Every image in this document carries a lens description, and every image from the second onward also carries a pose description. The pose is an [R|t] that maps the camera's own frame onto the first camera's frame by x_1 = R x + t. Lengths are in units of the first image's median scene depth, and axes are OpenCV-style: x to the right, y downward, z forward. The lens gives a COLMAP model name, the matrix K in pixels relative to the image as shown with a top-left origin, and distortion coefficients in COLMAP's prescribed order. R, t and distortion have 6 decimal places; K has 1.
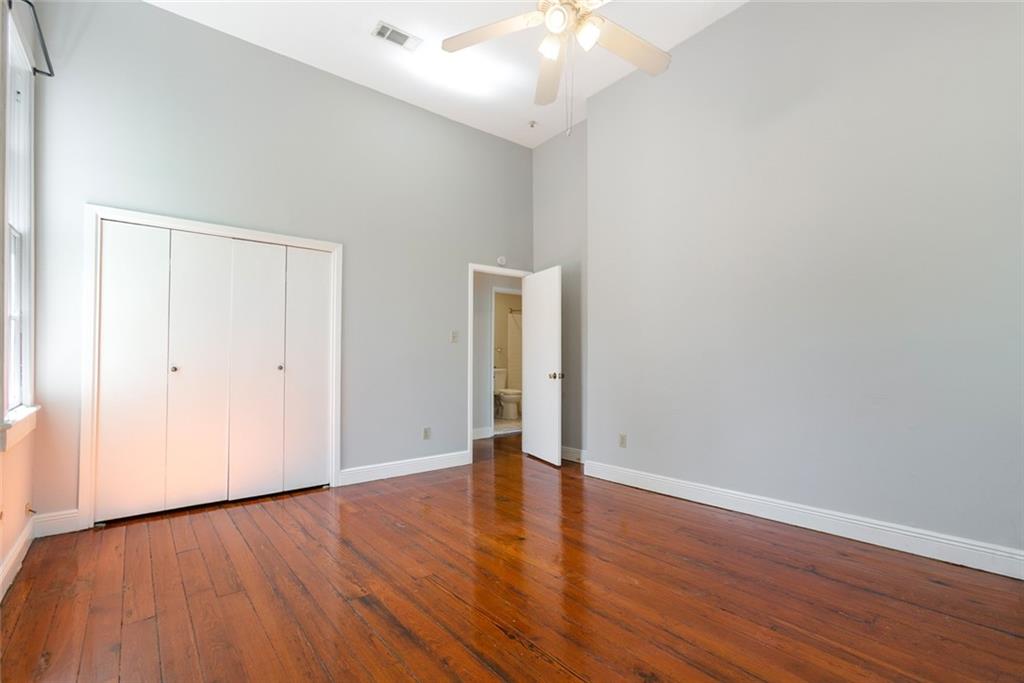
lens RADIAL K [[466.3, 0, 523.0], [0, 466.3, 344.9], [0, 0, 1]] dist [-0.000622, 0.000897]
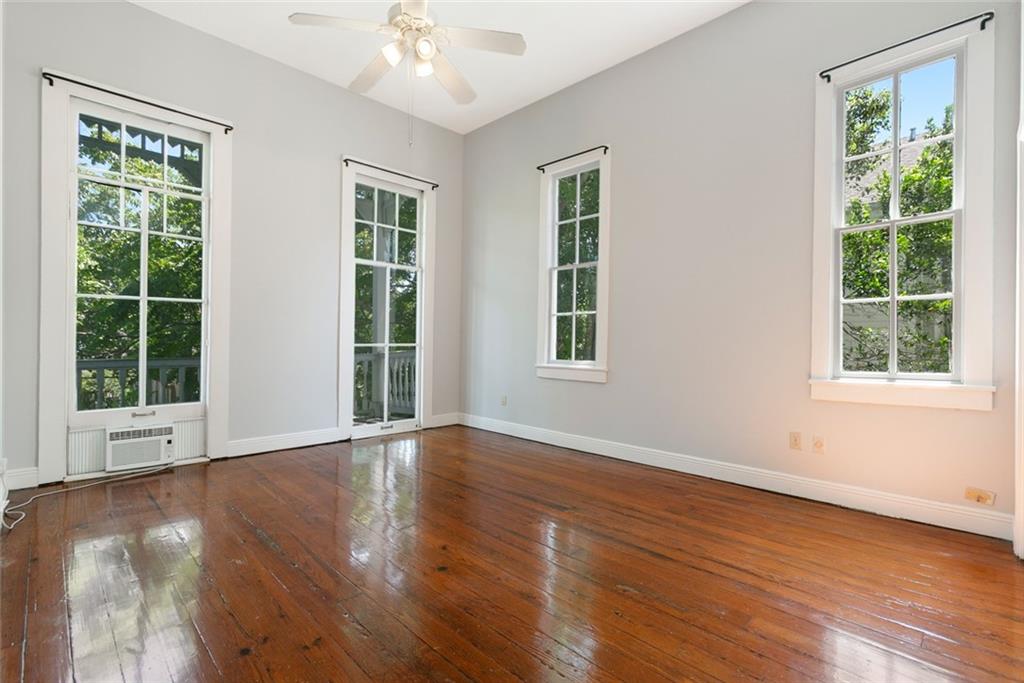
lens RADIAL K [[466.3, 0, 523.0], [0, 466.3, 344.9], [0, 0, 1]] dist [-0.000622, 0.000897]
pose [[-0.994597, 0.005288, -0.103673, -0.072590], [0.007686, 0.999712, -0.022743, 0.085937], [0.103523, -0.023417, -0.994351, 2.212650]]
